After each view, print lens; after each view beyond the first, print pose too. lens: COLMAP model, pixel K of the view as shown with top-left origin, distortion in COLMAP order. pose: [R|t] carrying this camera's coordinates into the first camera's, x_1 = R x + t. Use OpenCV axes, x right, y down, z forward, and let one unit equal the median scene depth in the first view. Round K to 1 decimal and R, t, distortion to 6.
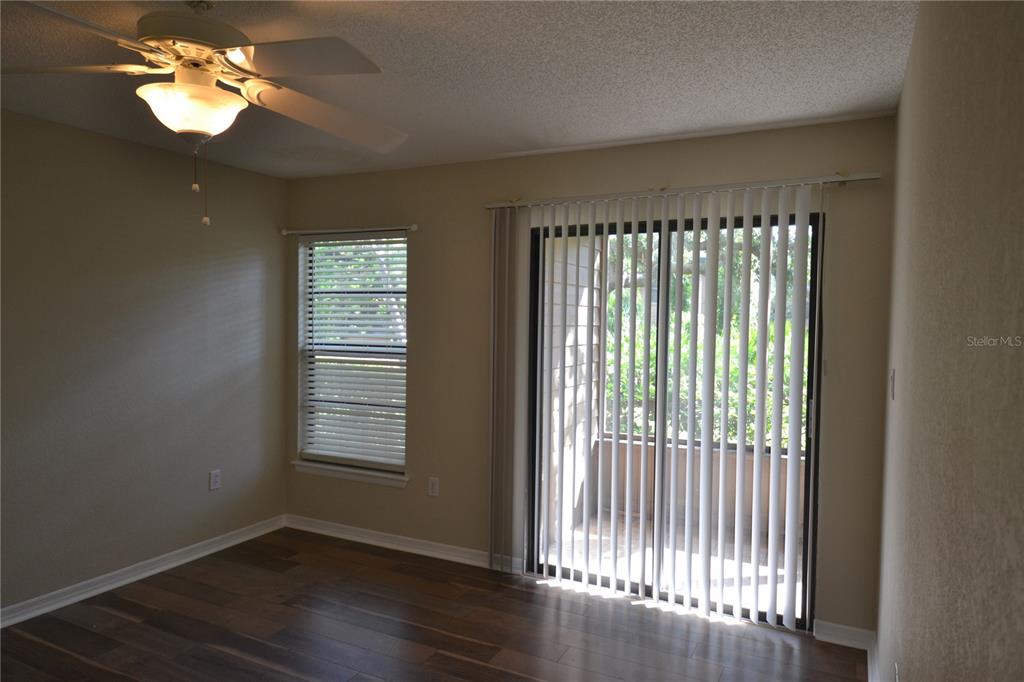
lens RADIAL K [[662.7, 0, 509.5], [0, 662.7, 339.3], [0, 0, 1]] dist [0.044578, -0.050417]
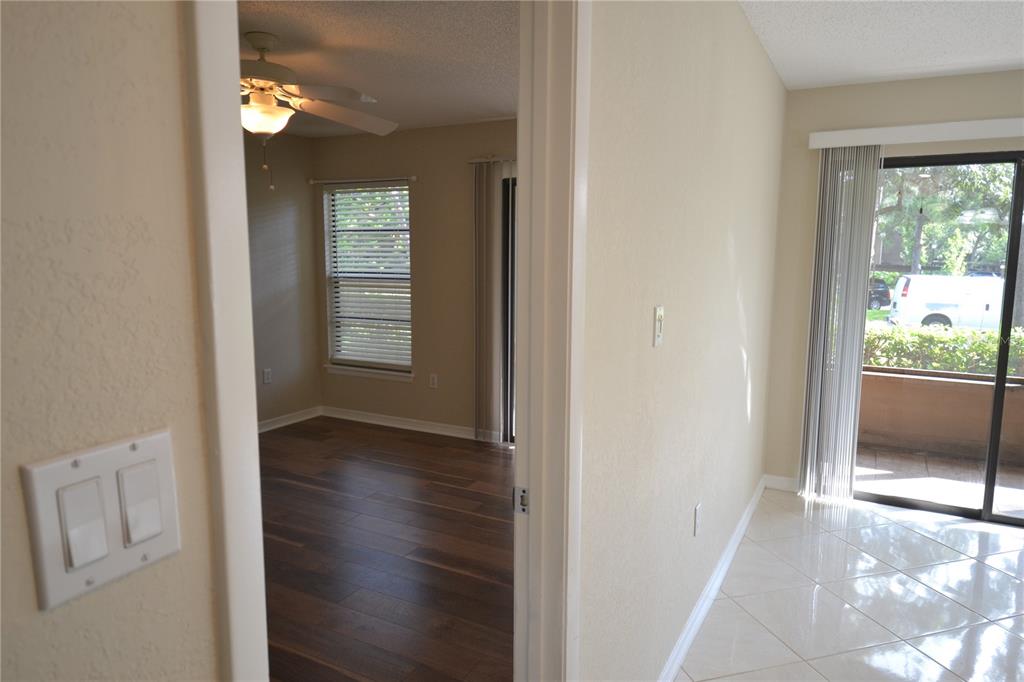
lens RADIAL K [[662.7, 0, 509.5], [0, 662.7, 339.3], [0, 0, 1]] dist [0.044578, -0.050417]
pose [[0.999515, -0.005356, -0.030673, 0.073253], [0.008305, 0.995264, 0.096852, 0.015379], [0.030009, -0.097060, 0.994826, -0.274787]]
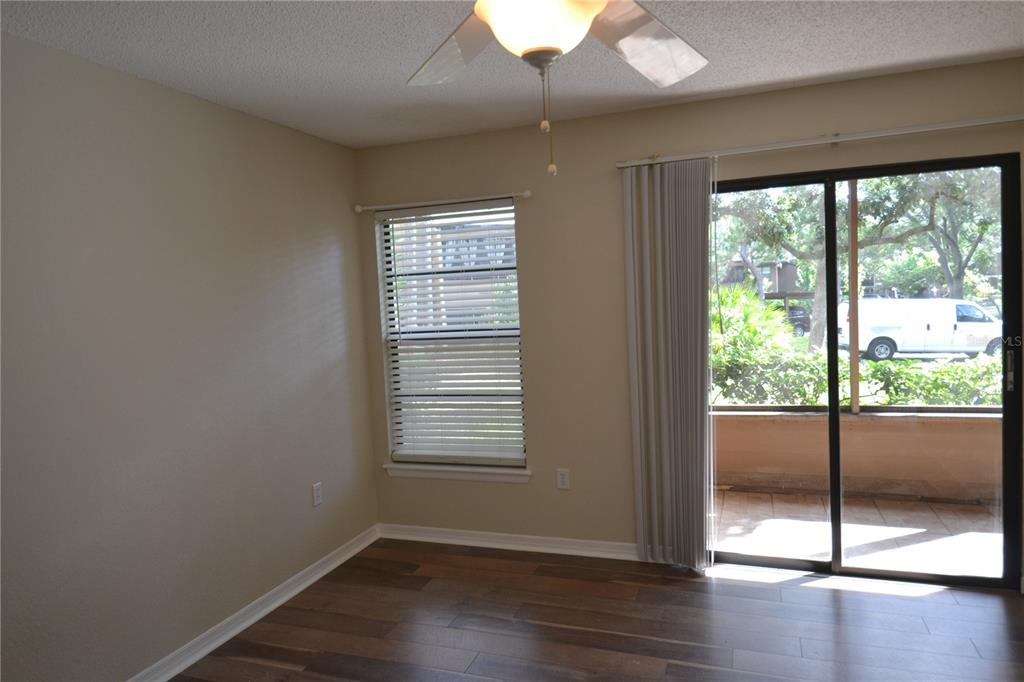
lens RADIAL K [[661.3, 0, 512.0], [0, 661.3, 341.0], [0, 0, 1]] dist [0.022217, 0.000130]
pose [[0.990454, -0.071230, 0.118012, -0.270988], [0.067350, 0.997060, 0.036547, -0.004745], [-0.120268, -0.028250, 0.992339, 0.107448]]
